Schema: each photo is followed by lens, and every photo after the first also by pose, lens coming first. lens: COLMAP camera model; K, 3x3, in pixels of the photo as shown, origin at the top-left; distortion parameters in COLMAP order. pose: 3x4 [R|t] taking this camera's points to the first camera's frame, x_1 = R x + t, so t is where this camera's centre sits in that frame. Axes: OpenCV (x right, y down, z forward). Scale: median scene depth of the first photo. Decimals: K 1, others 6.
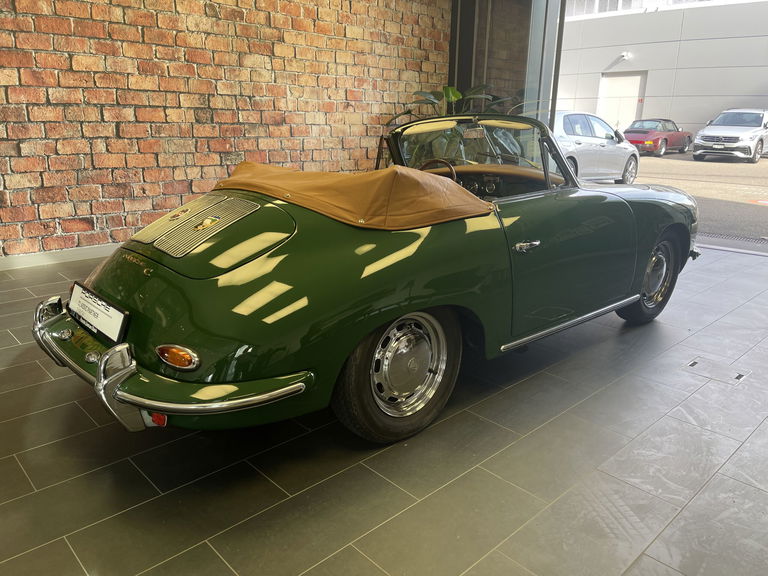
lens RADIAL K [[581.0, 0, 388.7], [0, 581.0, 293.2], [0, 0, 1]] dist [0.079549, -0.116985]
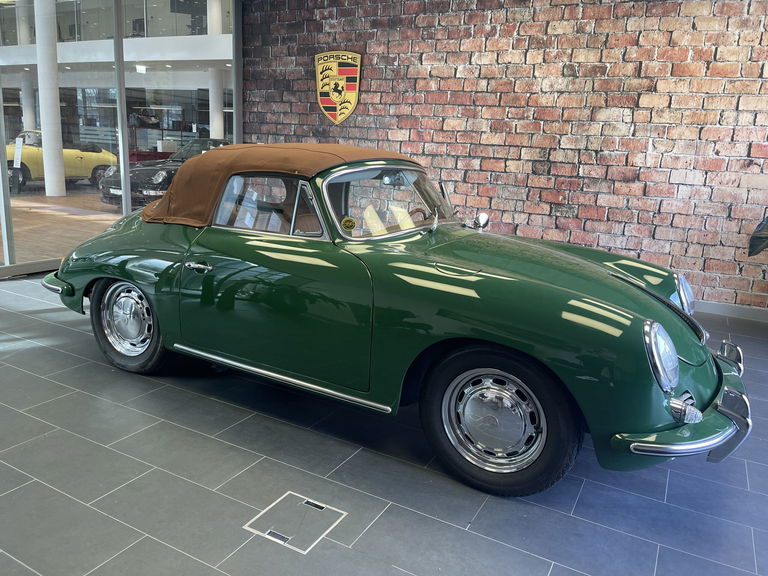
lens RADIAL K [[581.0, 0, 387.3], [0, 581.0, 288.1], [0, 0, 1]] dist [0.079549, -0.116985]
pose [[0.303527, 0.214858, -0.928282, 0.662226], [-0.325197, 0.939105, 0.111031, -0.131216], [0.895610, 0.268174, 0.354915, 0.453572]]
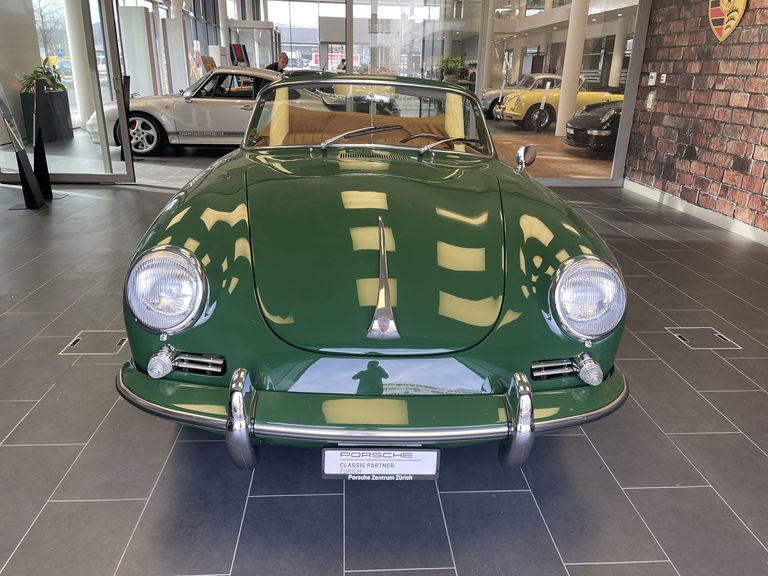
lens RADIAL K [[581.0, 0, 383.1], [0, 581.0, 287.5], [0, 0, 1]] dist [0.079549, -0.116985]
pose [[-0.645402, 0.230665, -0.728183, 0.522290], [-0.255964, 0.832886, 0.490697, -0.288043], [0.719680, 0.503085, -0.478504, 0.990468]]
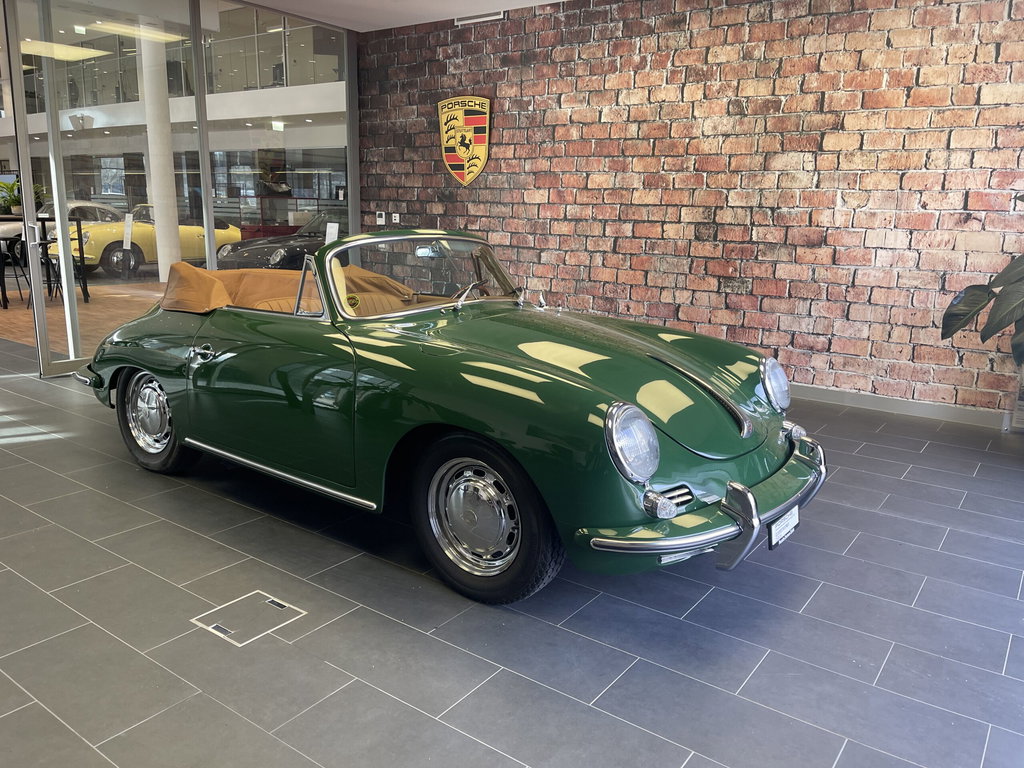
lens RADIAL K [[774.7, 0, 516.4], [0, 774.7, 382.1], [0, 0, 1]] dist [0.079549, -0.116985]
pose [[0.175021, 0.194938, -0.965073, 0.783911], [-0.307155, 0.942094, 0.134592, -0.176382], [0.935427, 0.272870, 0.224763, 0.585303]]
